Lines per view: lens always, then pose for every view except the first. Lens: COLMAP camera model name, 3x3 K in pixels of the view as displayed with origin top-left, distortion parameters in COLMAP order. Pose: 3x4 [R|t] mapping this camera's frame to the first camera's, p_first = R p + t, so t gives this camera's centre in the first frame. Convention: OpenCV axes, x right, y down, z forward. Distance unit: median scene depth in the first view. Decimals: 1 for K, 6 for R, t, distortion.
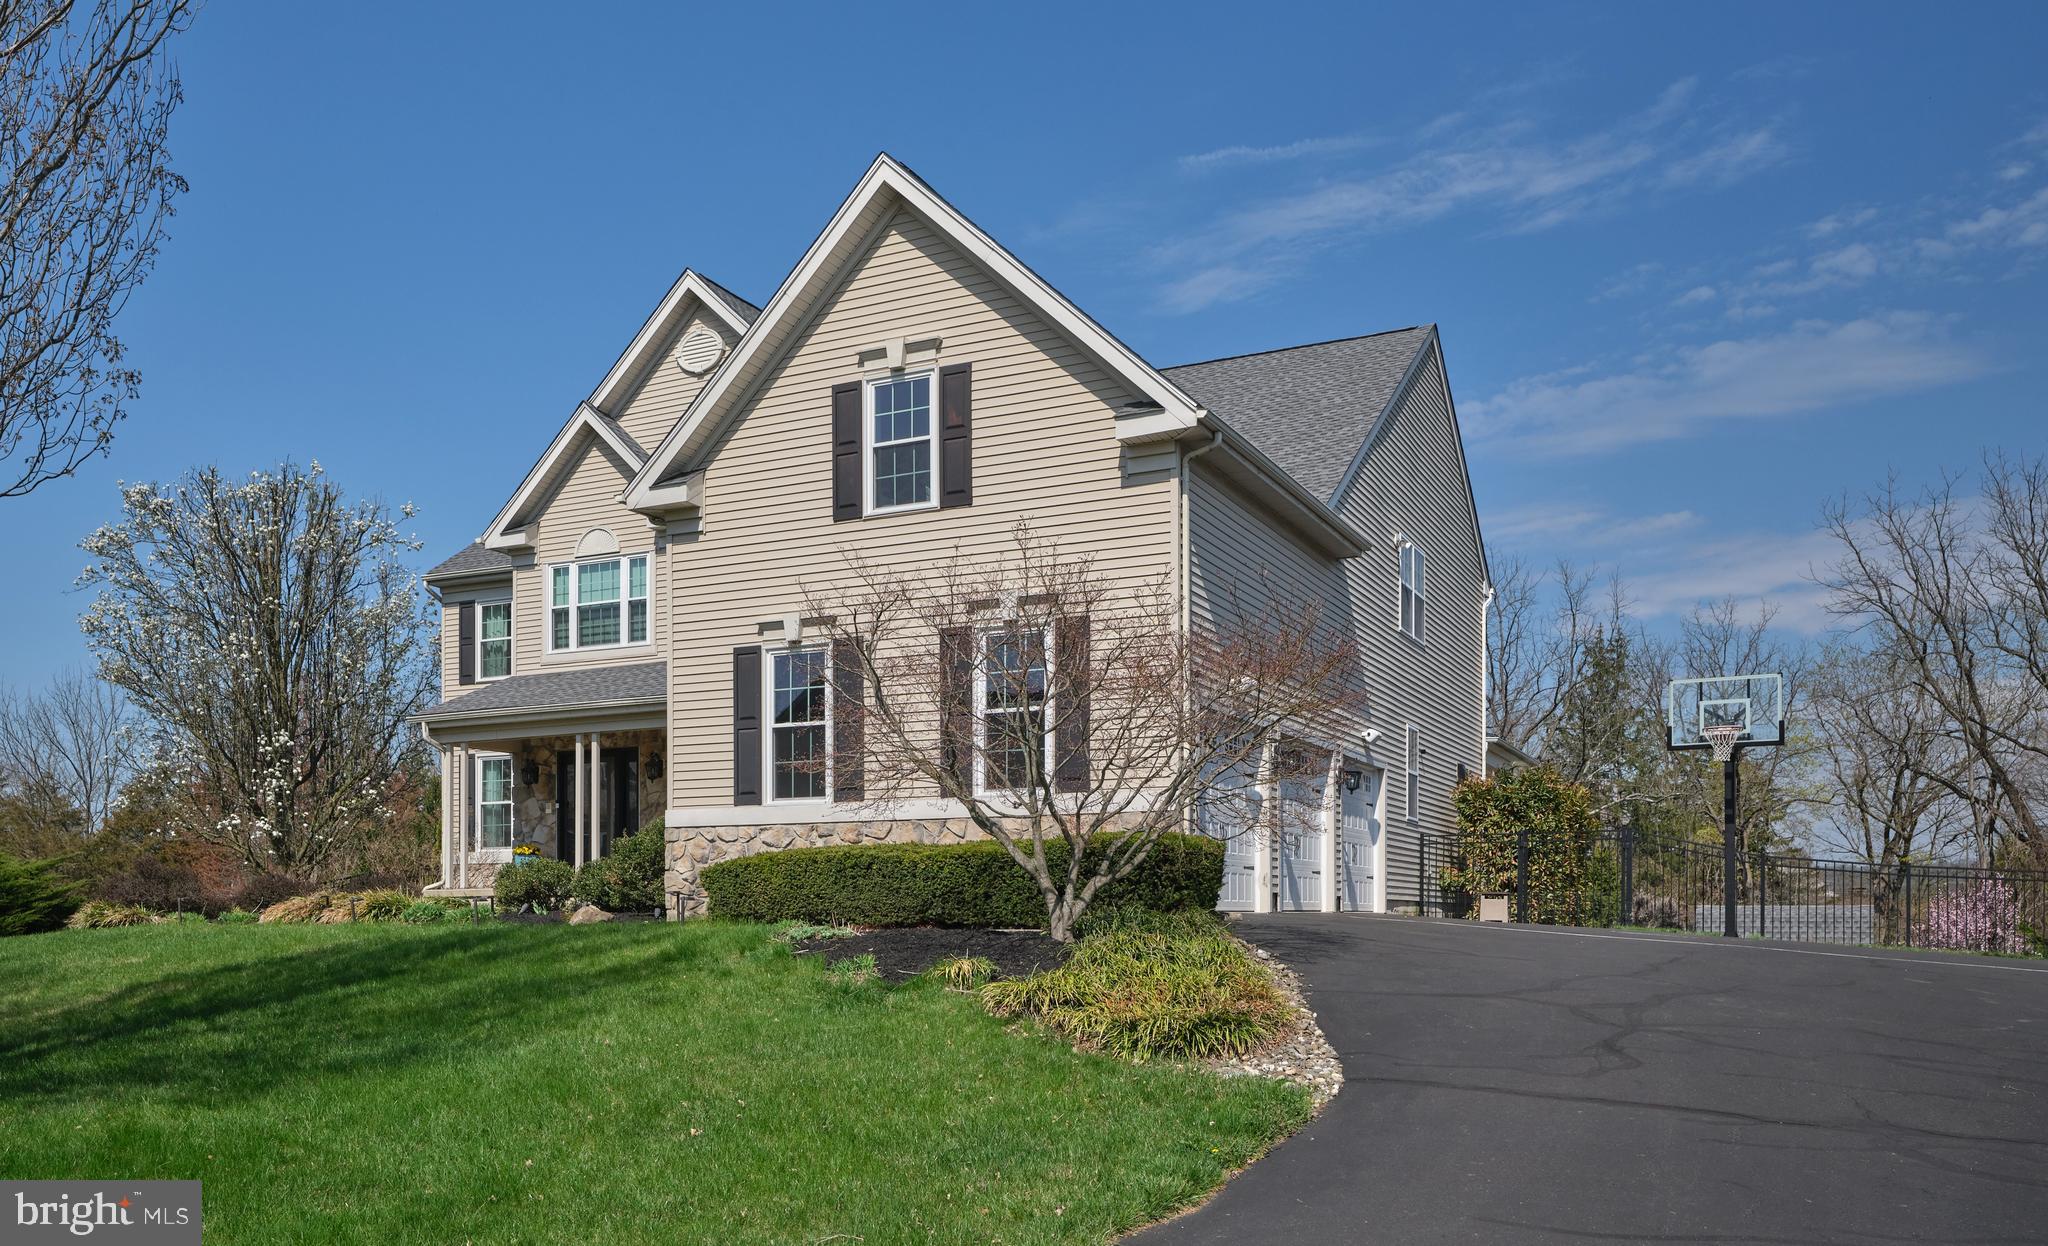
lens RADIAL K [[1674.3, 0, 1024.1], [0, 1674.3, 627.5], [0, 0, 1]] dist [-0.001159, -0.003723]
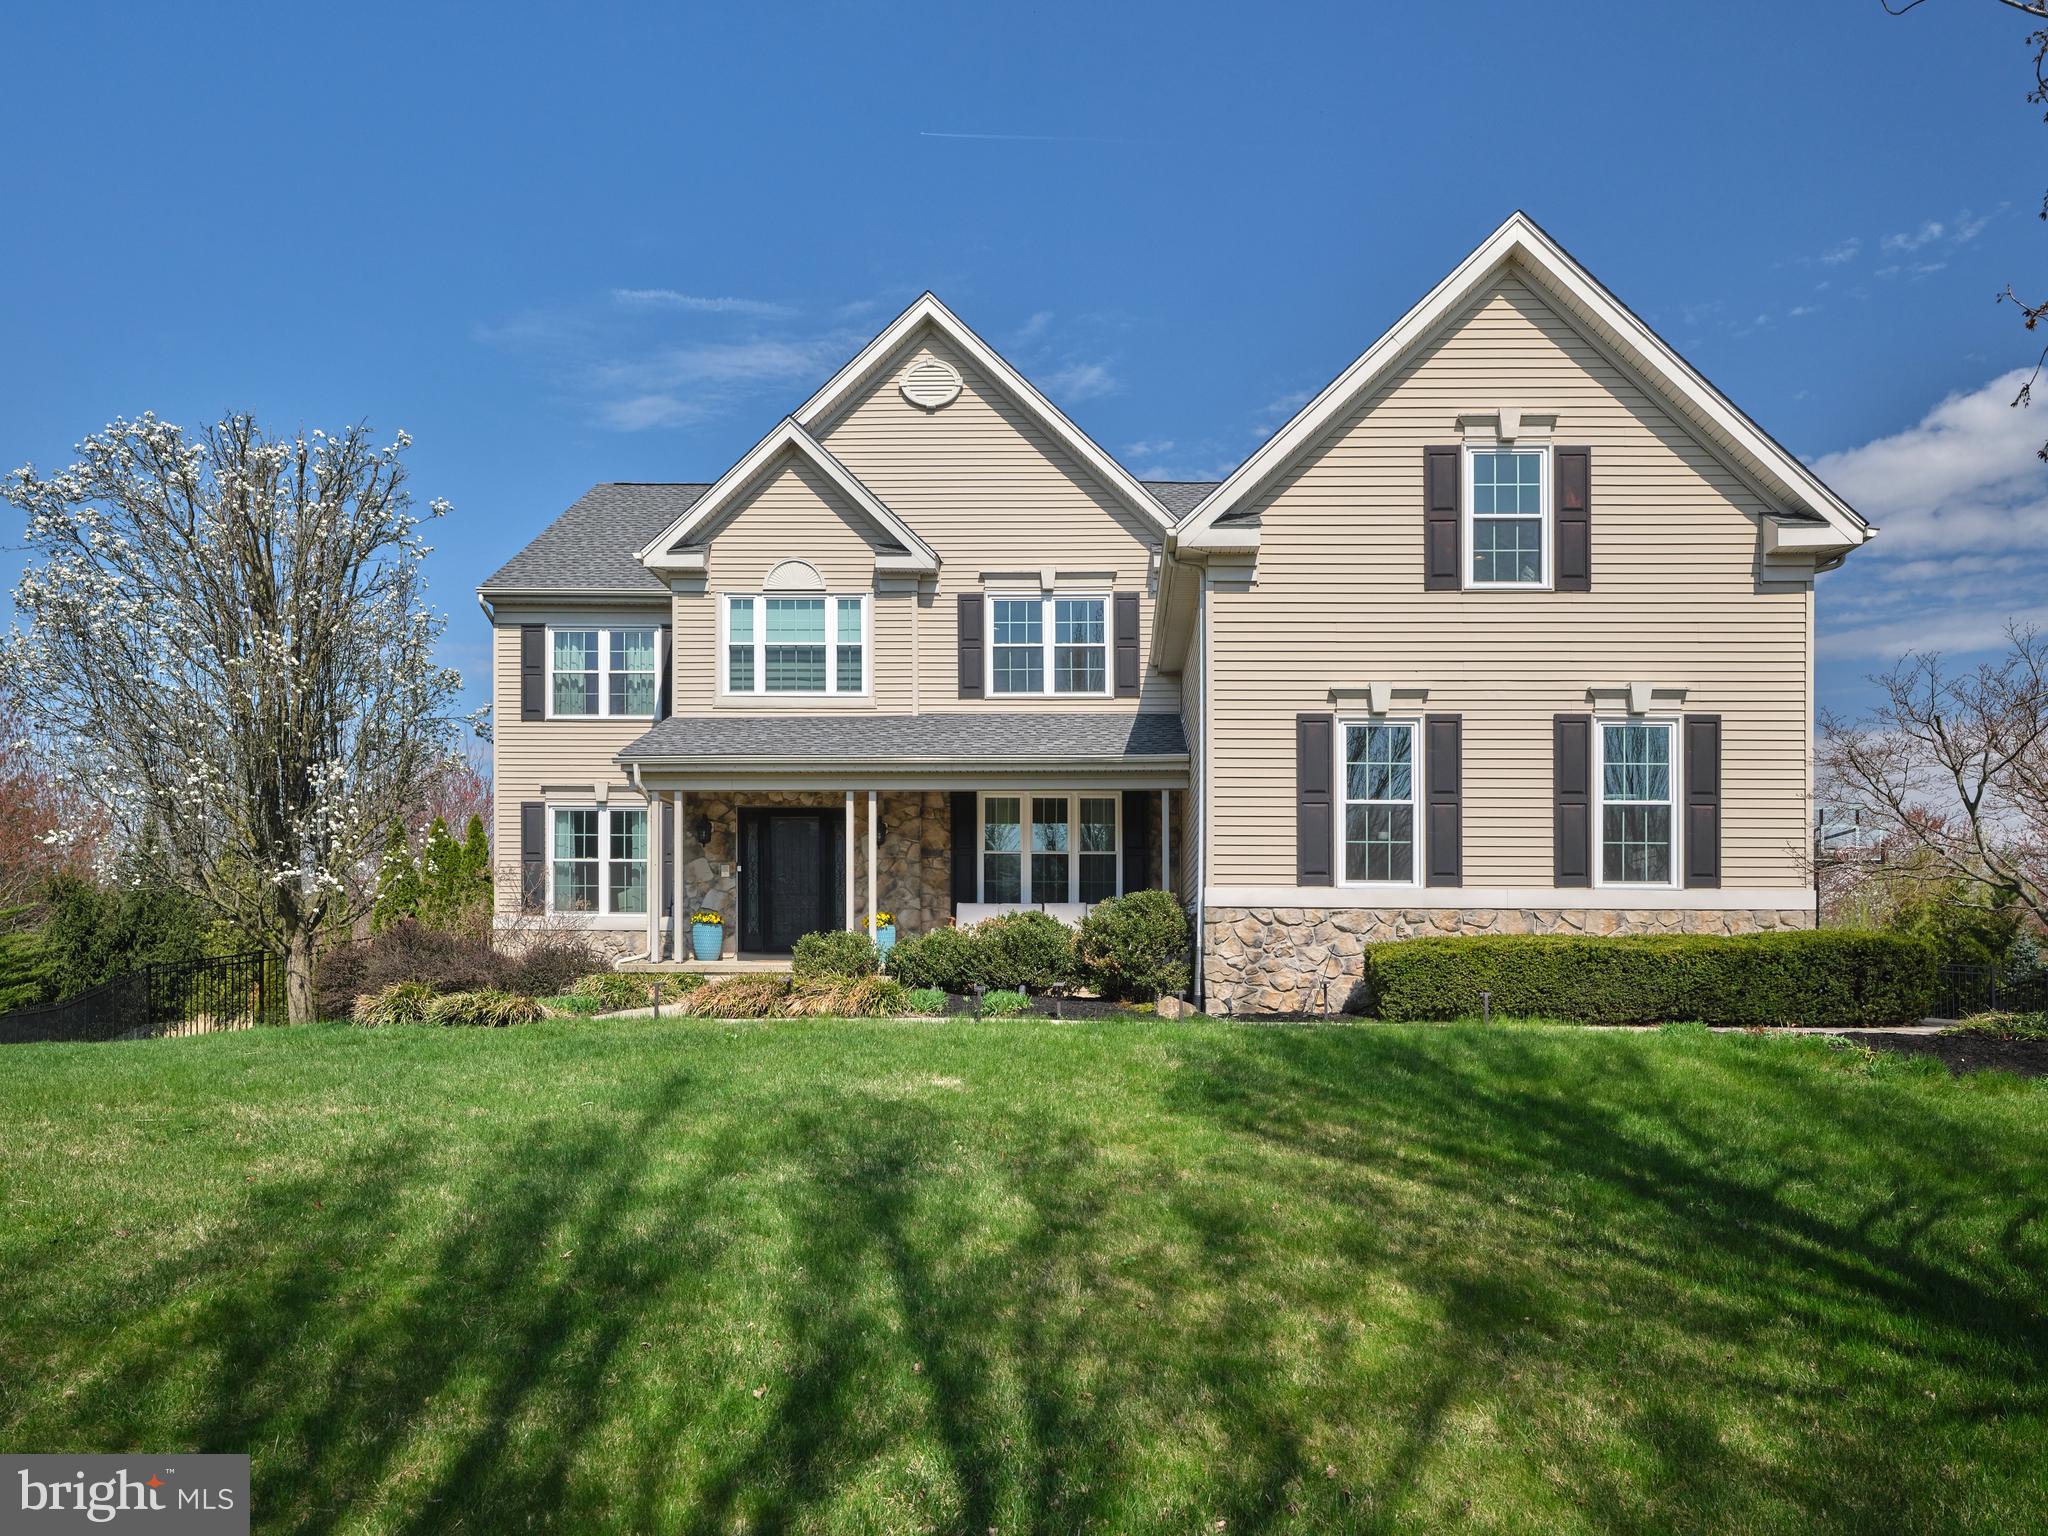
lens RADIAL K [[1432.6, 0, 1024.1], [0, 1432.6, 764.1], [0, 0, 1]] dist [-0.008834, 0.000425]
pose [[0.903672, 0.073706, 0.421834, -0.465454], [-0.083815, 0.996467, 0.005441, 0.035058], [-0.419943, -0.040273, 0.906657, 0.257774]]
